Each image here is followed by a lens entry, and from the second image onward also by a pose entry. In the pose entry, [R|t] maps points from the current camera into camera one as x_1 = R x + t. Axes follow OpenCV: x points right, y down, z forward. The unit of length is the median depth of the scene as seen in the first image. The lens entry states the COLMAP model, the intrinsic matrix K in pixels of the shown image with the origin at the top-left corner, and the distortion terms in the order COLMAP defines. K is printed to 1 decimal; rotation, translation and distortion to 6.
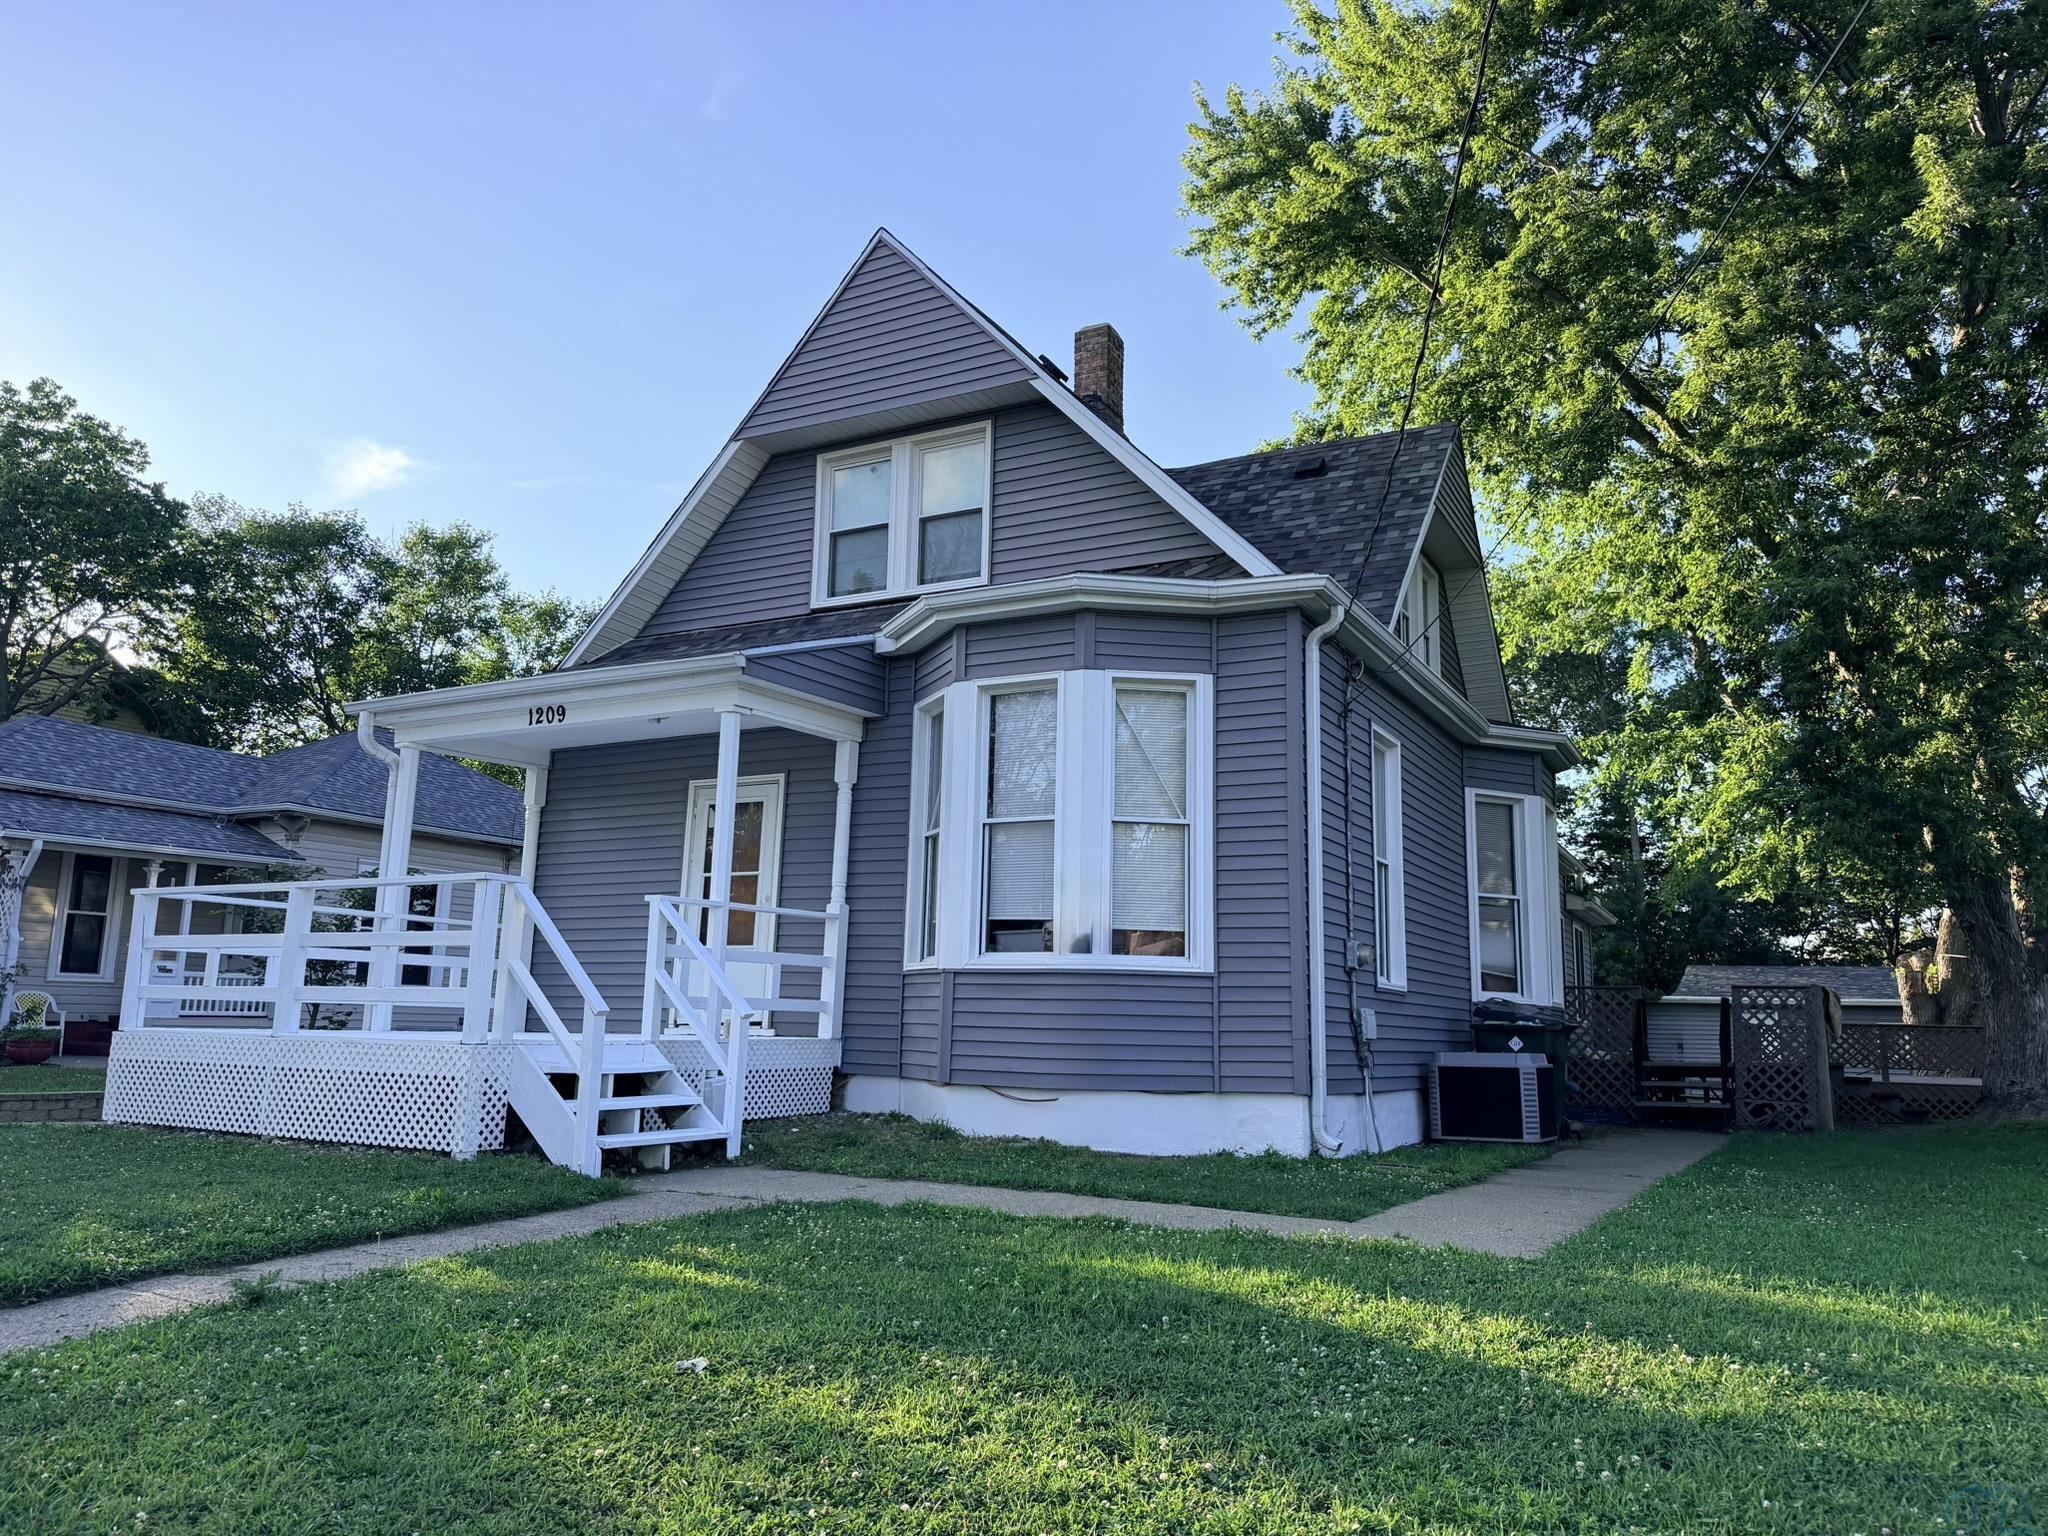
lens RADIAL K [[1445.8, 0, 1025.1], [0, 1445.8, 772.4], [0, 0, 1]] dist [0.039471, -0.007264]
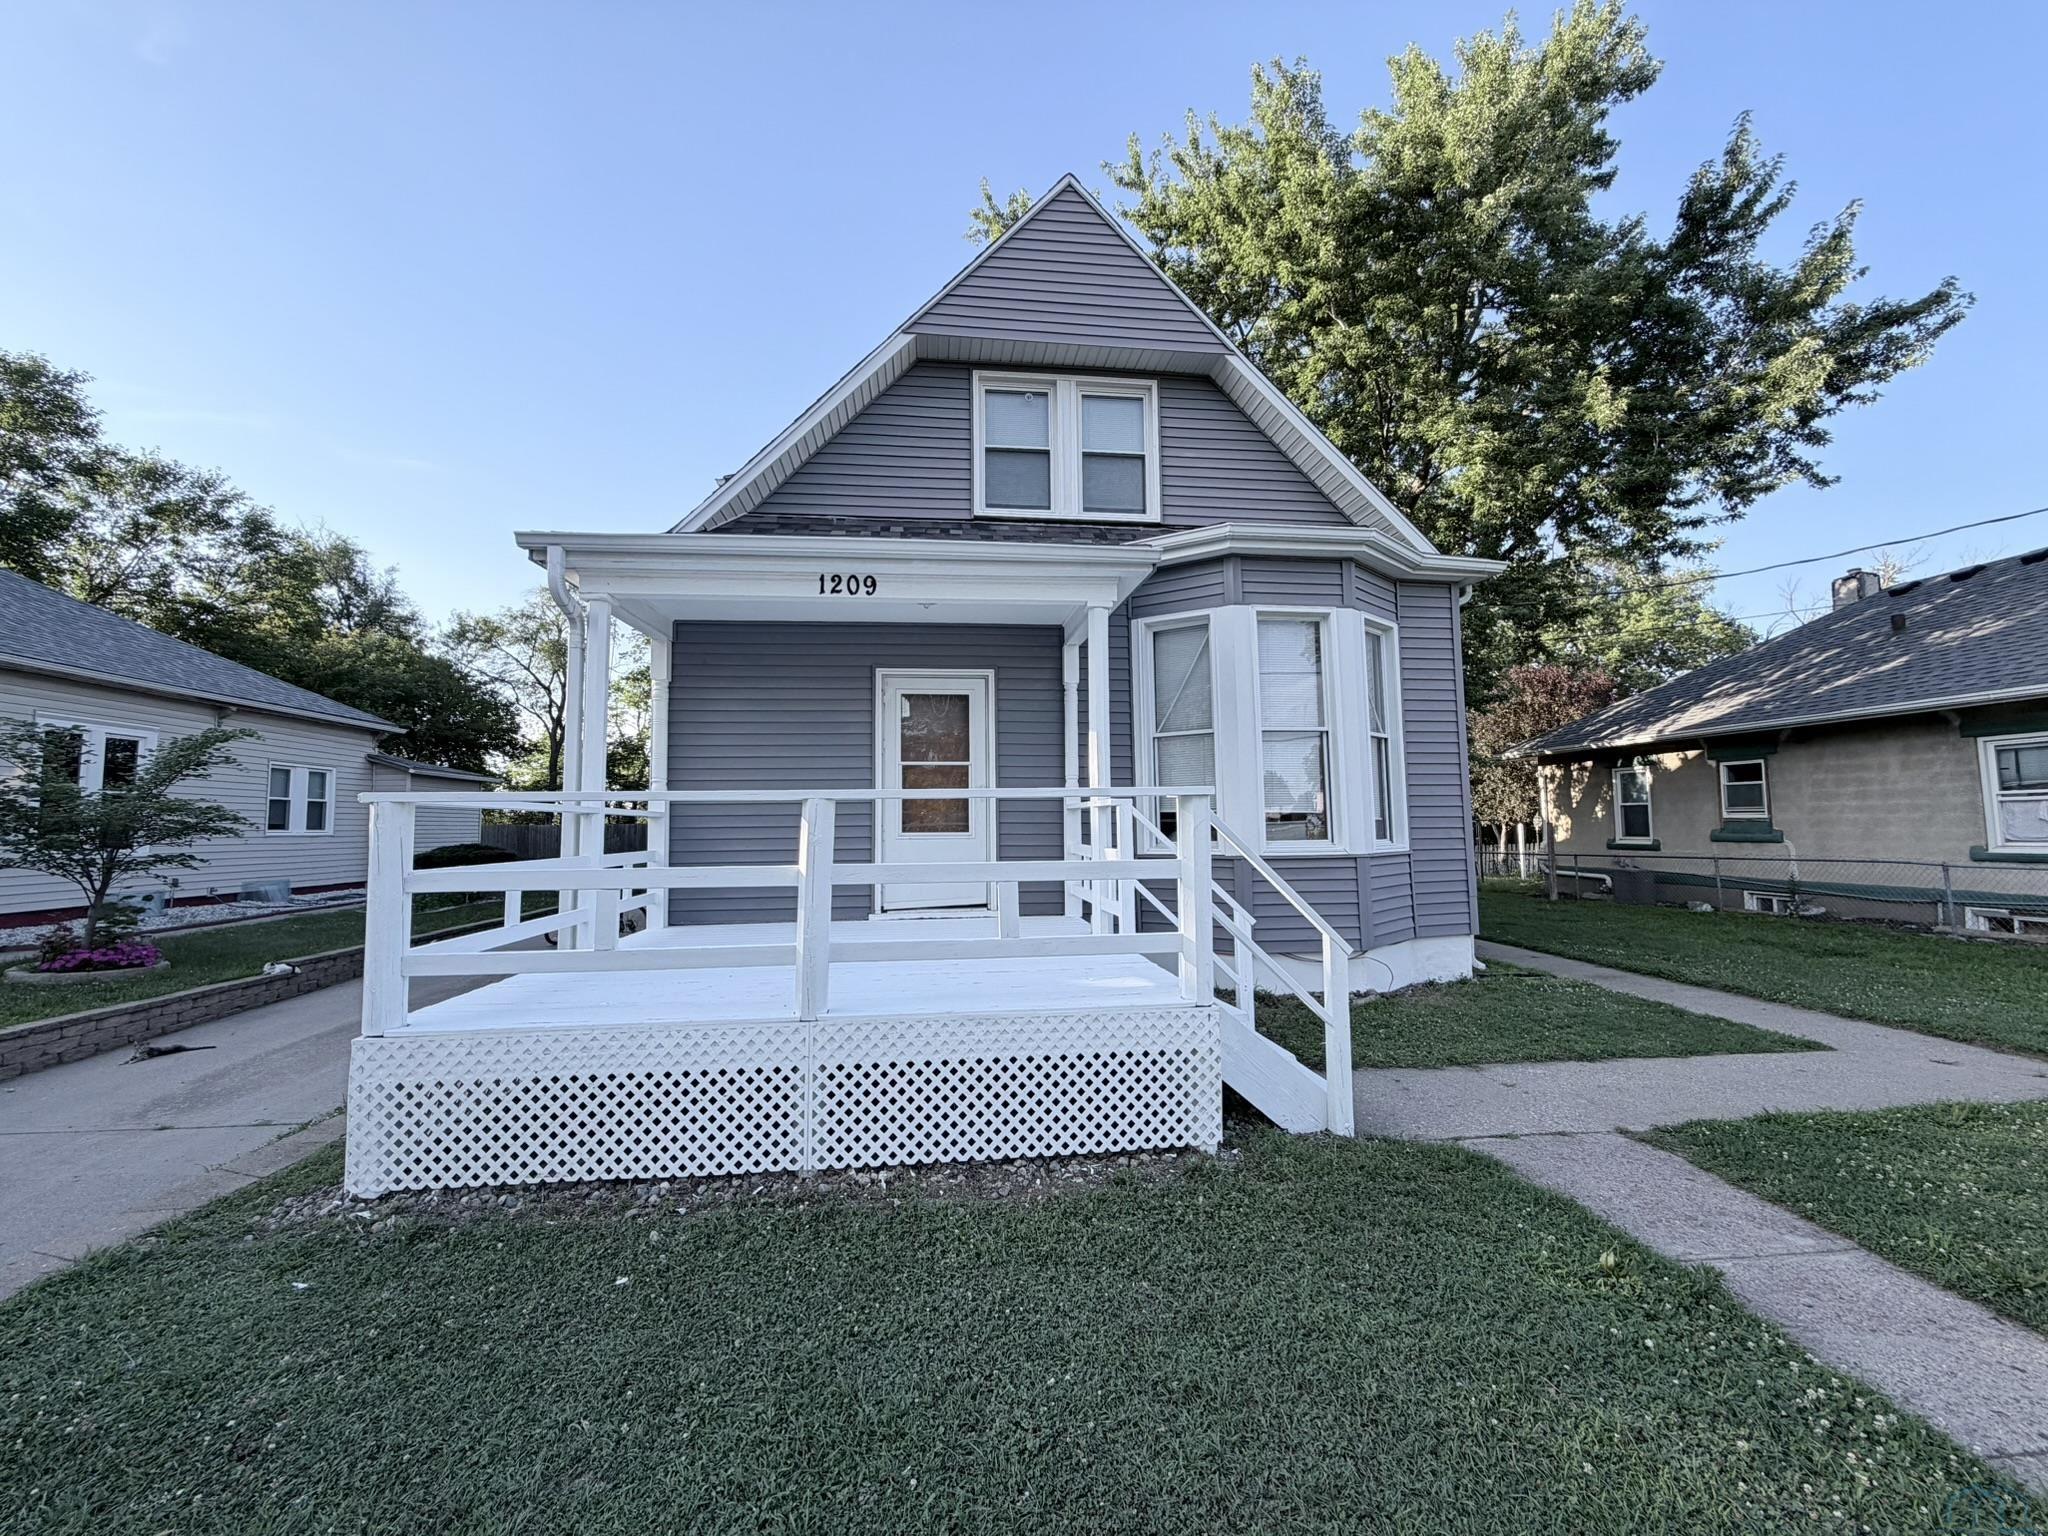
lens RADIAL K [[823.4, 0, 1026.3], [0, 823.4, 757.9], [0, 0, 1]] dist [-0.003701, -0.000123]
pose [[0.812055, 0.013195, 0.583432, -0.480311], [-0.068138, 0.995050, 0.072333, 0.019166], [-0.579589, -0.098492, 0.808935, 0.478788]]
